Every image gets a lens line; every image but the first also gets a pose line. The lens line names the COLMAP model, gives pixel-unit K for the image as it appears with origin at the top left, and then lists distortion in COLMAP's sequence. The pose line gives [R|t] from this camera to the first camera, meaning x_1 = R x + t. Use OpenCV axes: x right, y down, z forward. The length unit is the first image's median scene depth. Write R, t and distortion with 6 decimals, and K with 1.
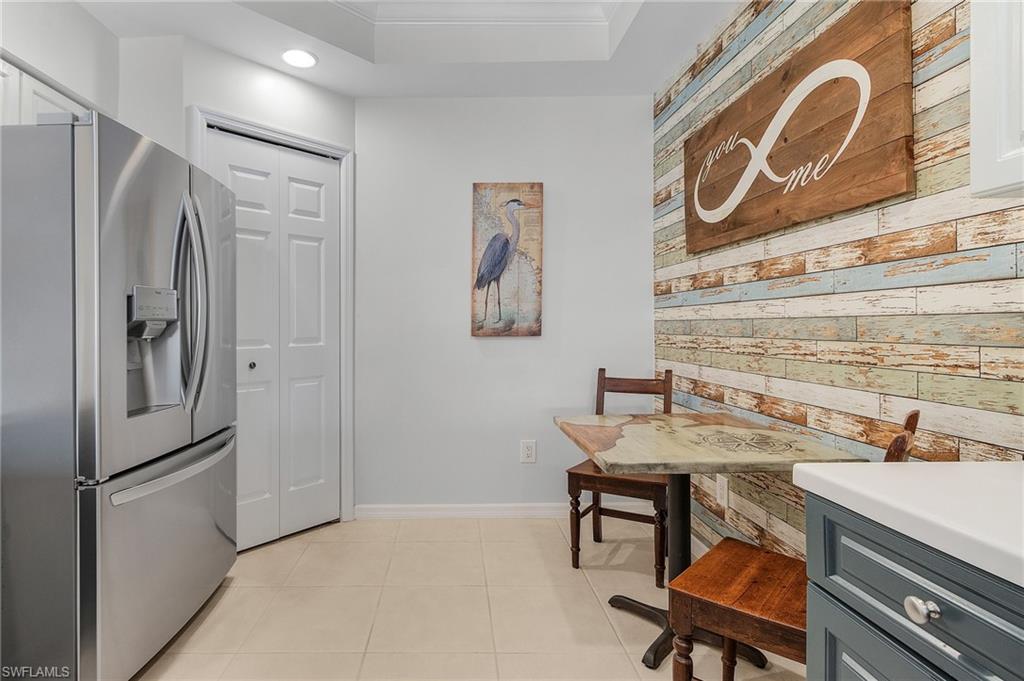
lens RADIAL K [[498.8, 0, 443.0], [0, 498.8, 338.4], [0, 0, 1]] dist [-0.001965, -0.003119]
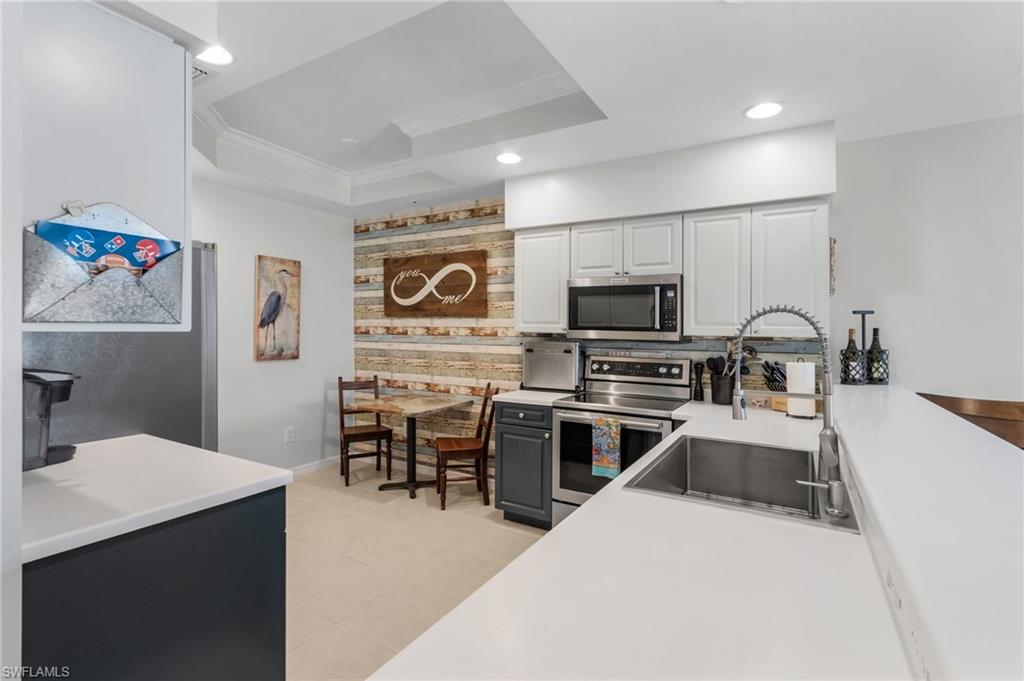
lens RADIAL K [[498.8, 0, 516.6], [0, 498.8, 326.0], [0, 0, 1]] dist [-0.001965, -0.003119]
pose [[0.507079, 0.024536, 0.861550, -0.939580], [0.005760, 0.999476, -0.031854, -0.063581], [-0.861880, 0.021115, 0.506672, -0.444034]]
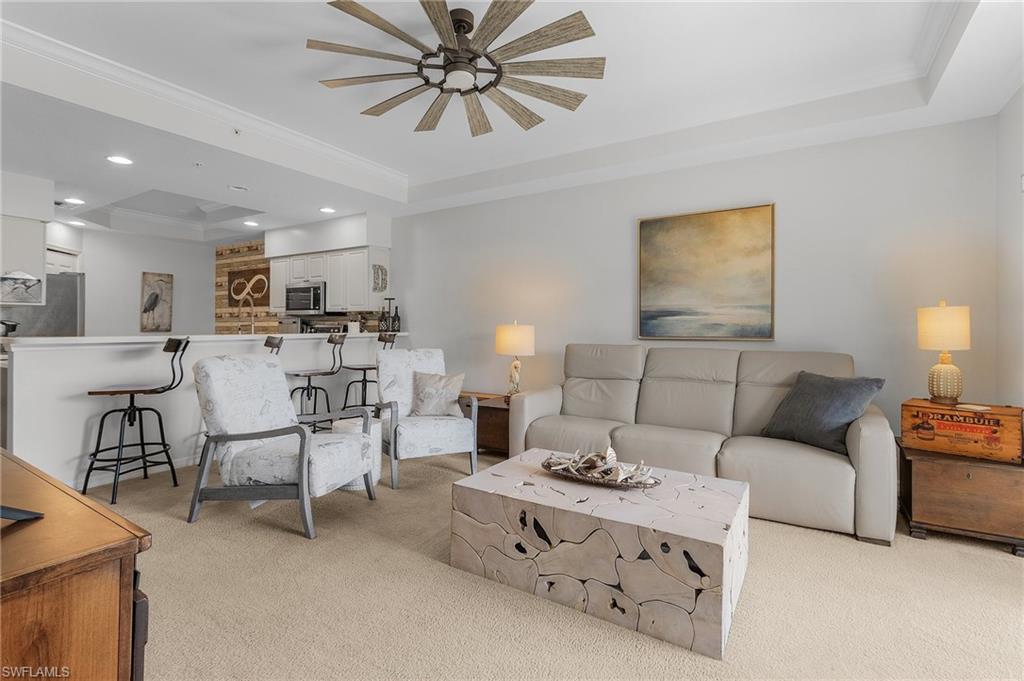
lens RADIAL K [[498.8, 0, 512.7], [0, 498.8, 311.5], [0, 0, 1]] dist [-0.001965, -0.003119]
pose [[0.521113, 0.037427, 0.852667, -1.312231], [0.016988, 0.998385, -0.054206, 0.073053], [-0.853319, 0.042732, 0.519636, -2.267119]]
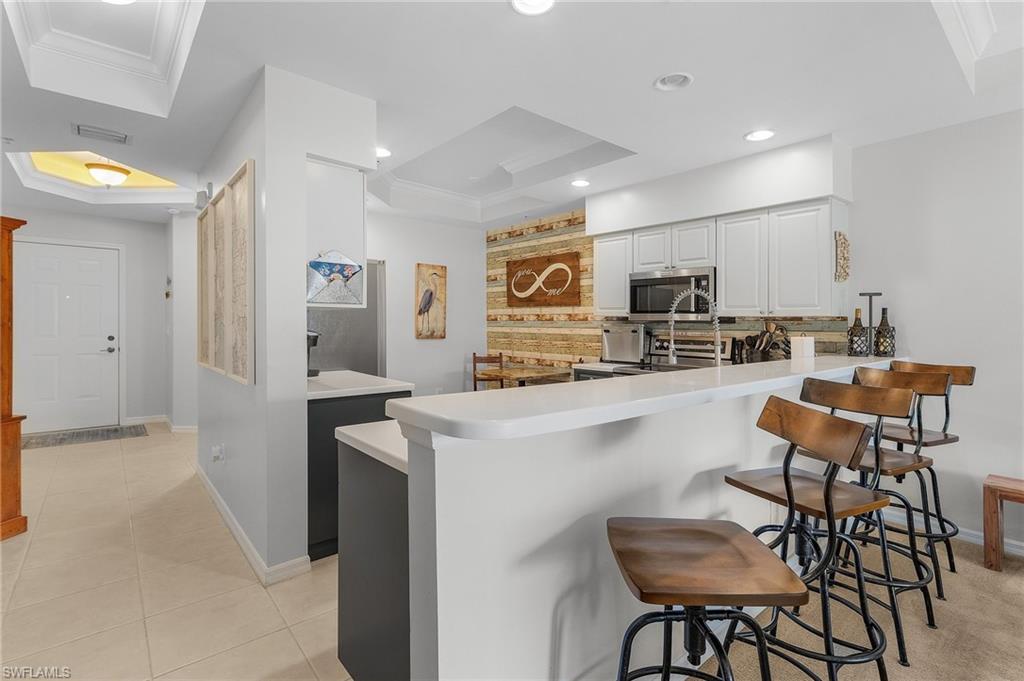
lens RADIAL K [[498.8, 0, 506.4], [0, 498.8, 330.9], [0, 0, 1]] dist [-0.001965, -0.003119]
pose [[0.764751, 0.009967, 0.644249, -1.133176], [-0.002218, 0.999915, -0.012837, -0.012580], [-0.644322, 0.008389, 0.764708, -0.919607]]
